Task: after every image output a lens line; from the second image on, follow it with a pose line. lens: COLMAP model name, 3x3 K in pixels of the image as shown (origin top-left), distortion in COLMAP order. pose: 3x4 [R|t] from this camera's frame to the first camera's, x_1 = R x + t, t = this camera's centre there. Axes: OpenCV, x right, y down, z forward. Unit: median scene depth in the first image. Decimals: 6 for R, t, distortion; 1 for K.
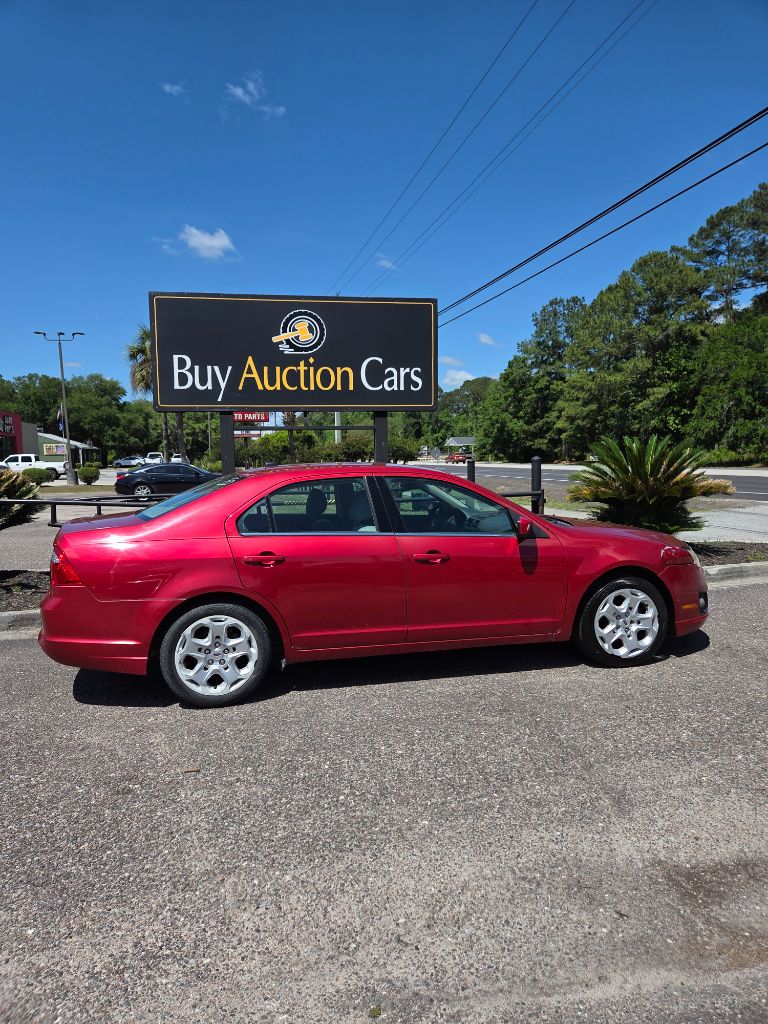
lens RADIAL K [[720.7, 0, 378.0], [0, 720.7, 516.1], [0, 0, 1]] dist [0.060250, -0.033496]
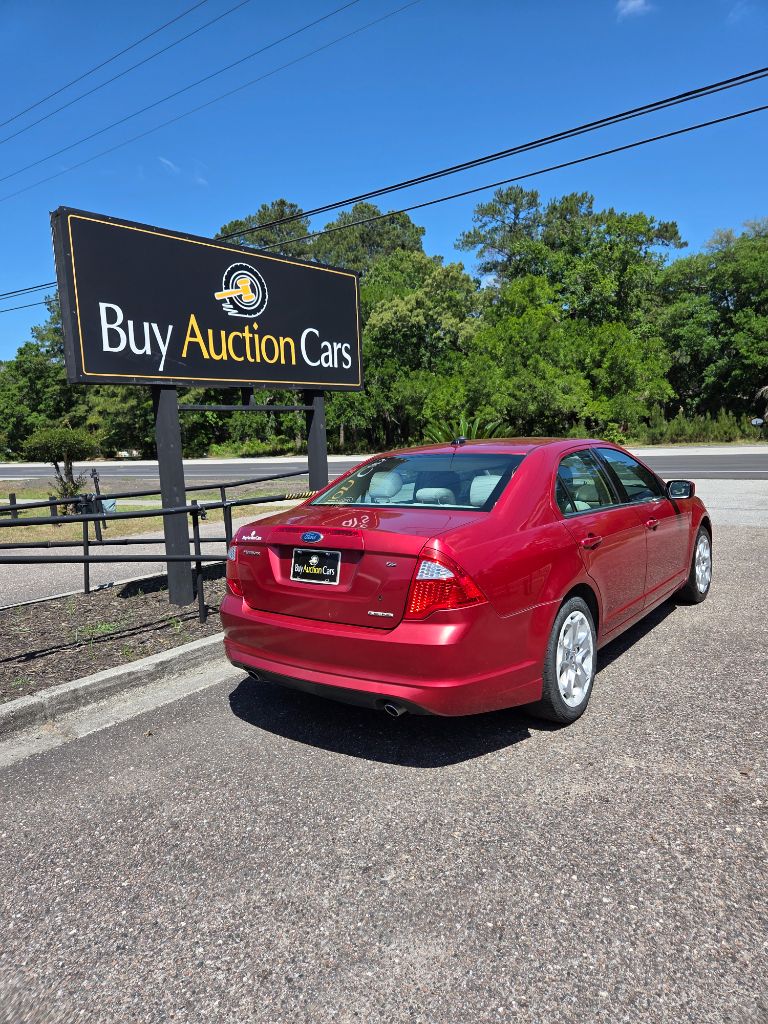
lens RADIAL K [[720.7, 0, 380.5], [0, 720.7, 507.6], [0, 0, 1]] dist [0.060250, -0.033496]
pose [[0.744874, -0.086145, 0.661620, -0.553751], [0.091773, 0.995433, 0.026288, -0.017174], [-0.660863, 0.041137, 0.749378, 0.292091]]
